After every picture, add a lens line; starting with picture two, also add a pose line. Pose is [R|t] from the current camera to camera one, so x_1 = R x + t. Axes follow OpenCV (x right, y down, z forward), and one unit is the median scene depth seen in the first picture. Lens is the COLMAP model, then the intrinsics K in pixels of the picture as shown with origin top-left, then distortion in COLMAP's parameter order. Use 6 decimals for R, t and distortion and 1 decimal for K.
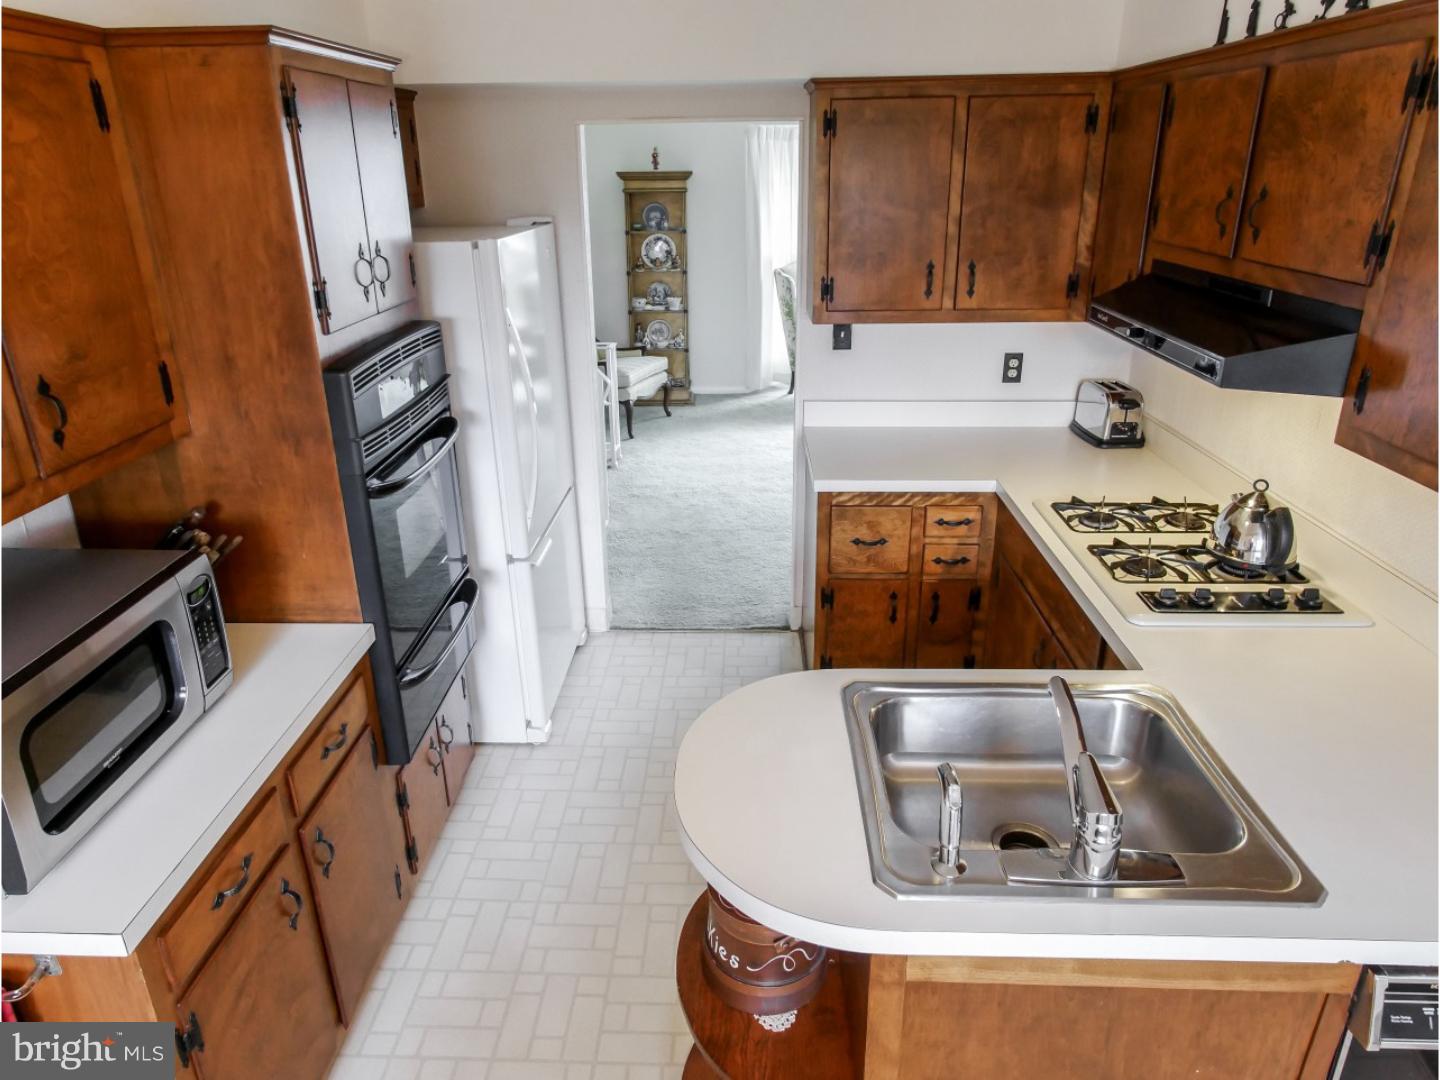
lens RADIAL K [[895.0, 0, 717.1], [0, 895.0, 502.7], [0, 0, 1]] dist [-0.021765, 0.018972]
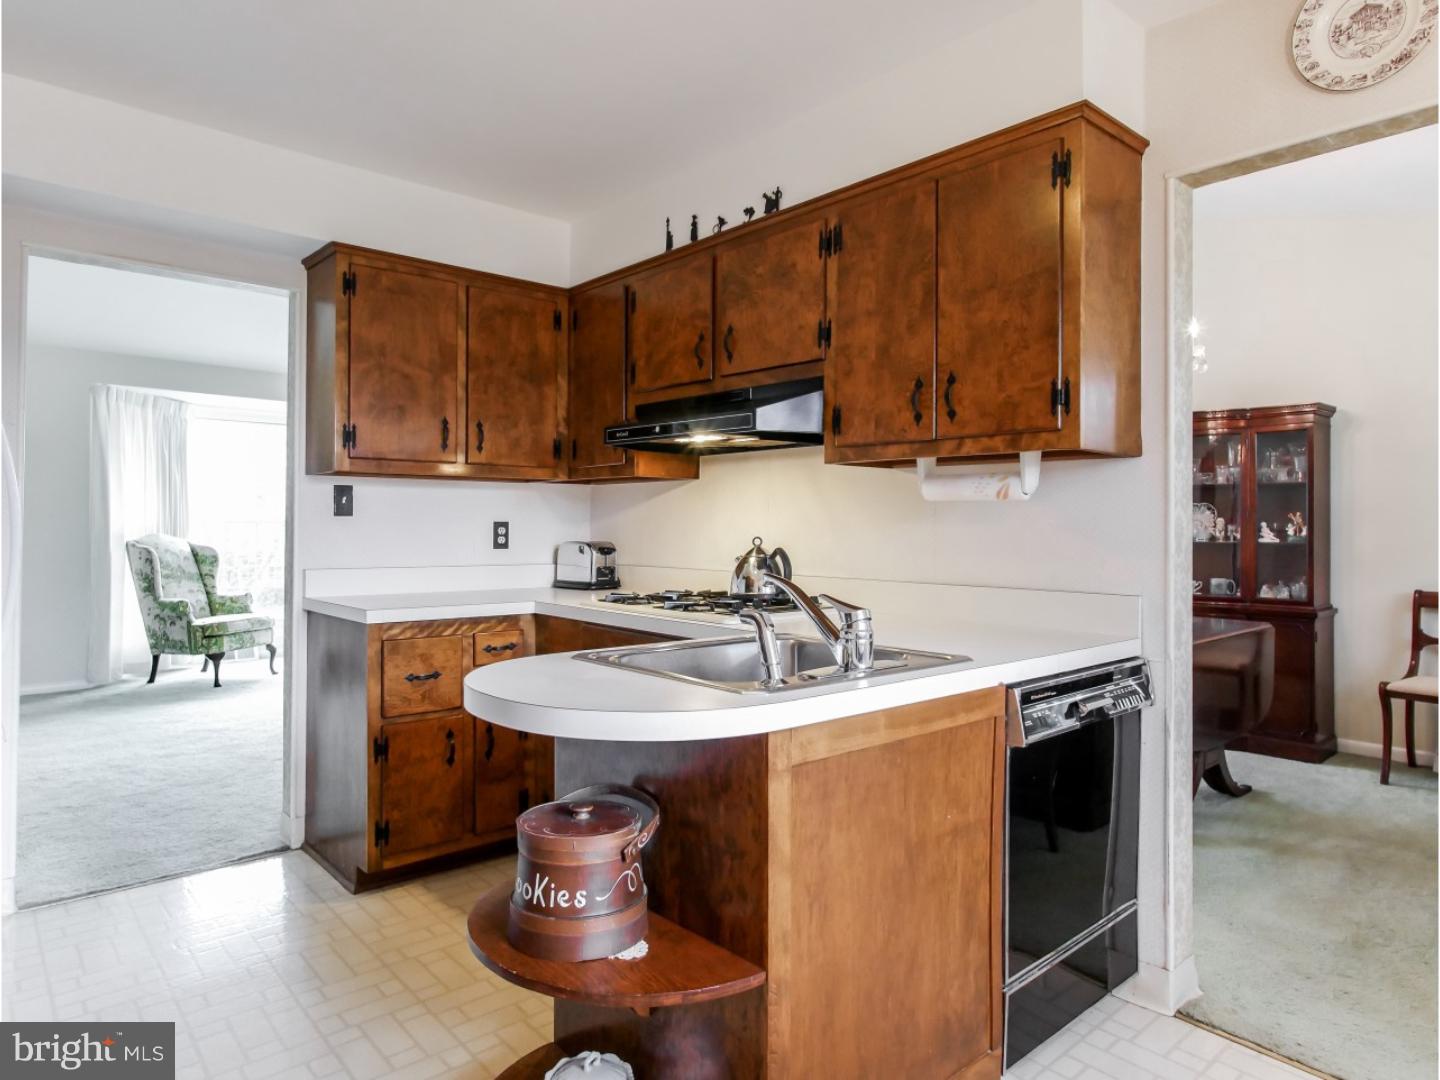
lens RADIAL K [[888.5, 0, 718.7], [0, 888.5, 526.6], [0, 0, 1]] dist [-0.017998, 0.001638]
pose [[0.728791, 0.016858, 0.684529, -0.271750], [0.229770, 0.935712, -0.267671, 0.235336], [-0.645035, 0.352361, 0.678065, 0.089577]]
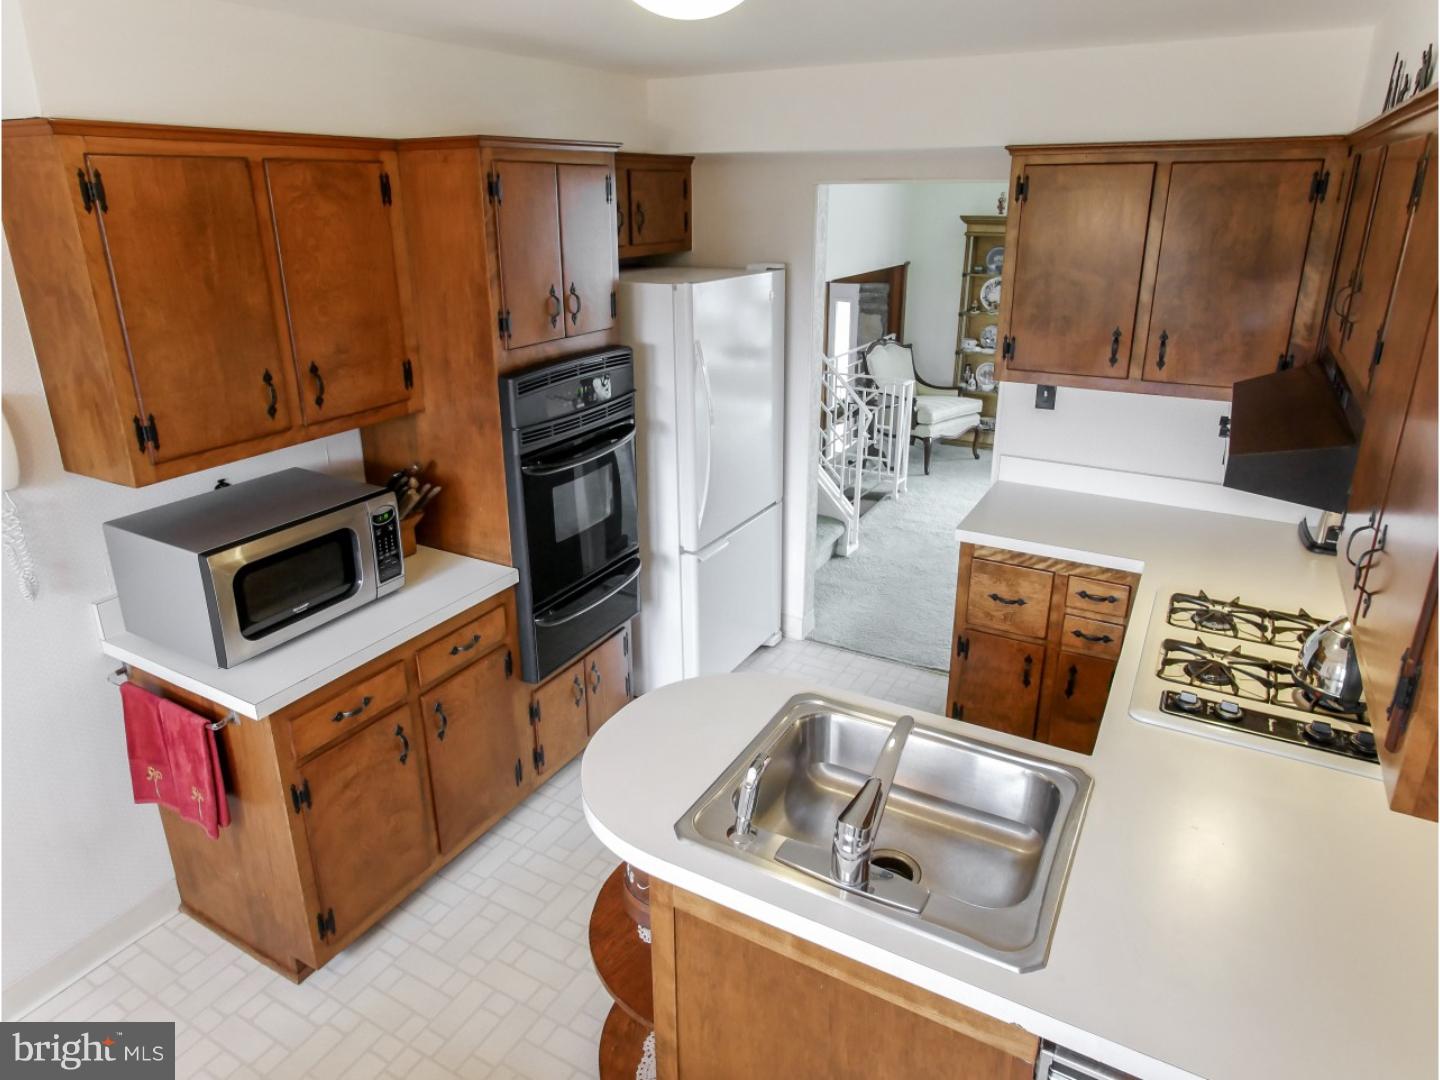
lens RADIAL K [[896.7, 0, 712.8], [0, 896.7, 512.4], [0, 0, 1]] dist [-0.017298, 0.003134]
pose [[0.886627, 0.163129, -0.432761, 0.313404], [-0.171735, 0.984952, 0.019432, -0.016568], [0.429418, 0.057091, 0.901299, -0.057460]]
